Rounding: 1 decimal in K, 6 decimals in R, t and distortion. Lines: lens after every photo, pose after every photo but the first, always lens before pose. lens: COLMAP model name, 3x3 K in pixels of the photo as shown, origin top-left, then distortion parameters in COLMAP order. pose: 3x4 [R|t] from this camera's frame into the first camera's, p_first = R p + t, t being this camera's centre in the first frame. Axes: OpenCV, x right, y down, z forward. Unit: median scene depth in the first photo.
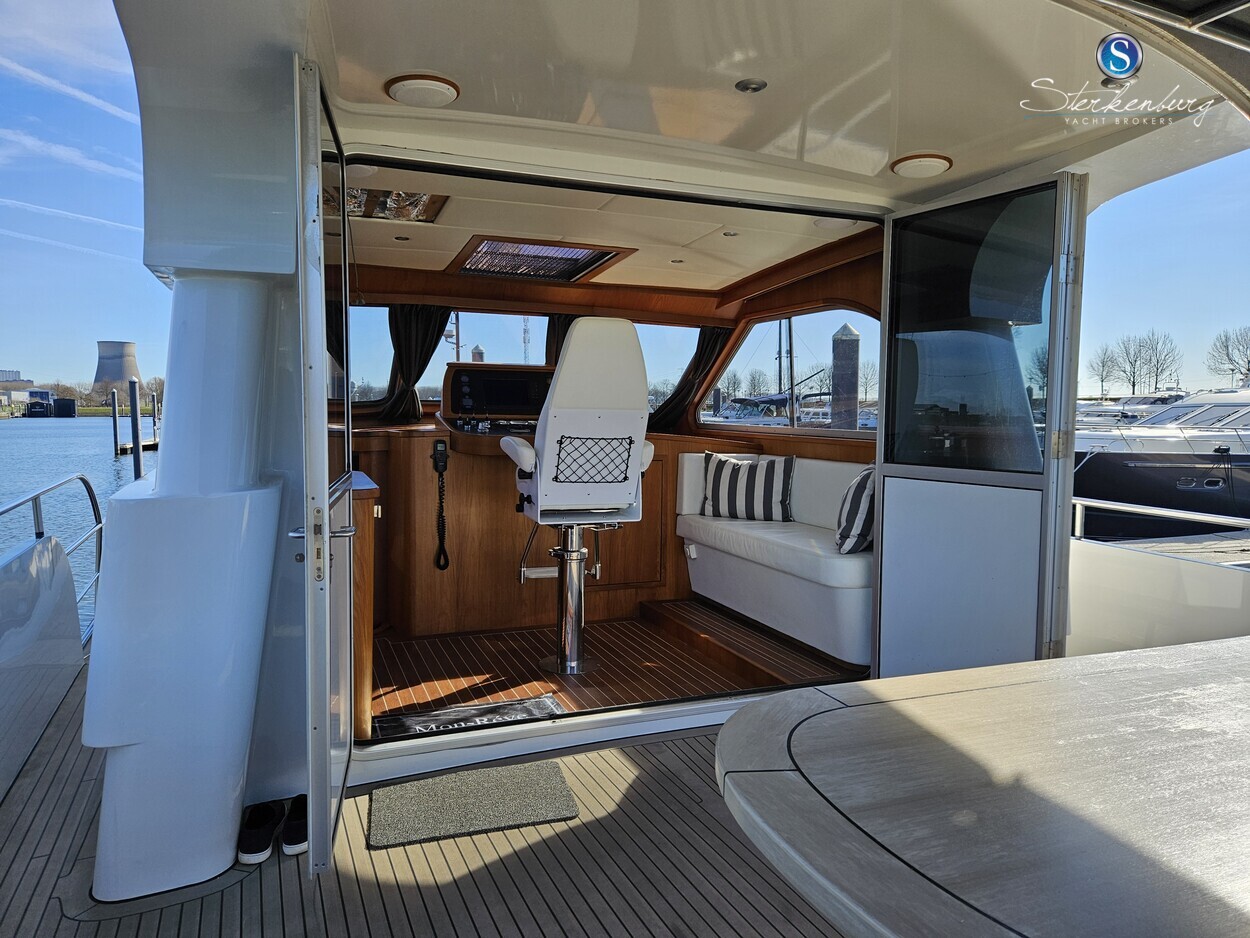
lens RADIAL K [[848.8, 0, 625.0], [0, 848.8, 469.0], [0, 0, 1]] dist [0.079574, -0.085740]
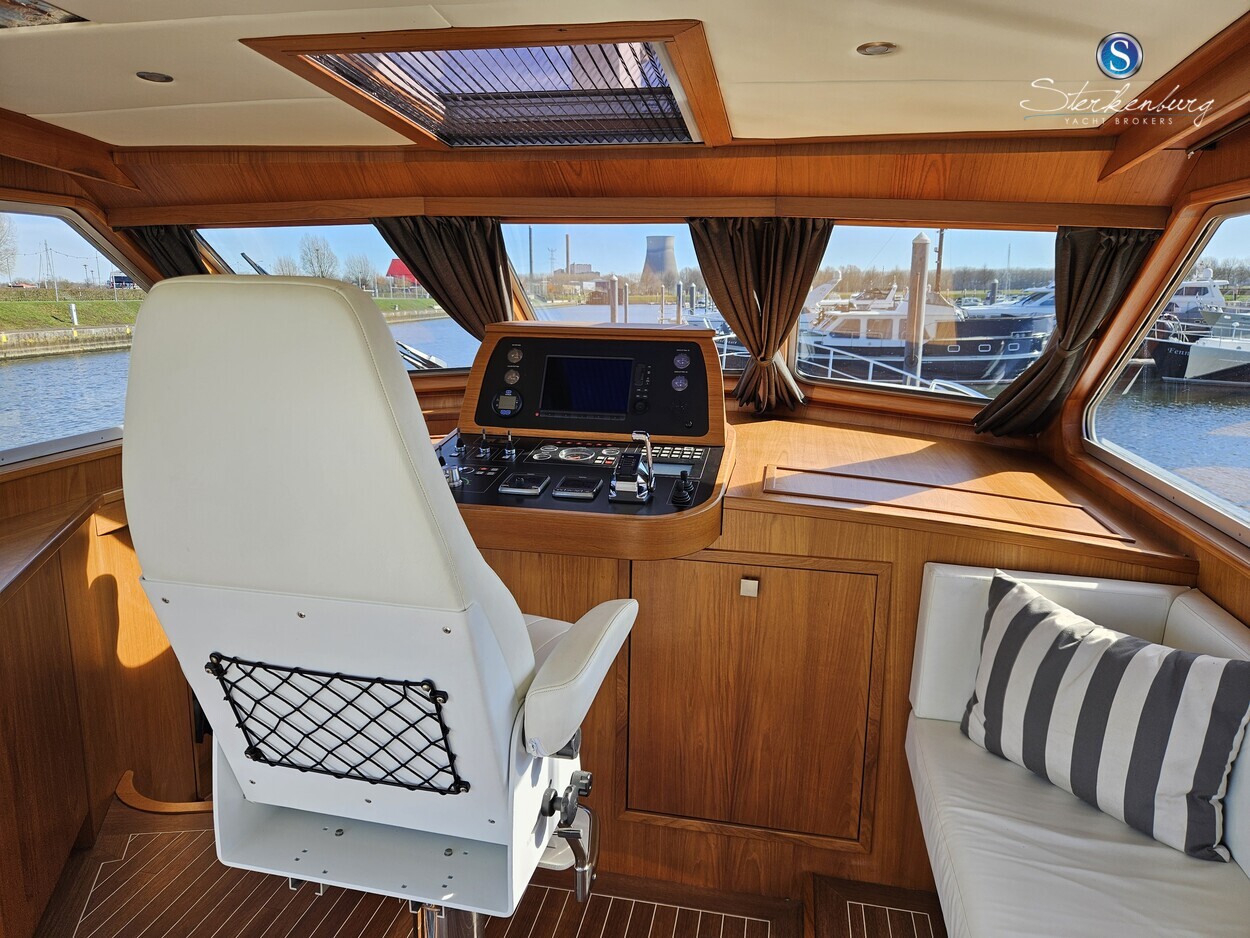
lens RADIAL K [[848.8, 0, 625.0], [0, 848.8, 469.0], [0, 0, 1]] dist [0.079574, -0.085740]
pose [[0.837075, 0.111724, -0.535559, 0.156438], [-0.040800, 0.988948, 0.142536, -0.113959], [0.545565, -0.097463, 0.832382, 0.590116]]
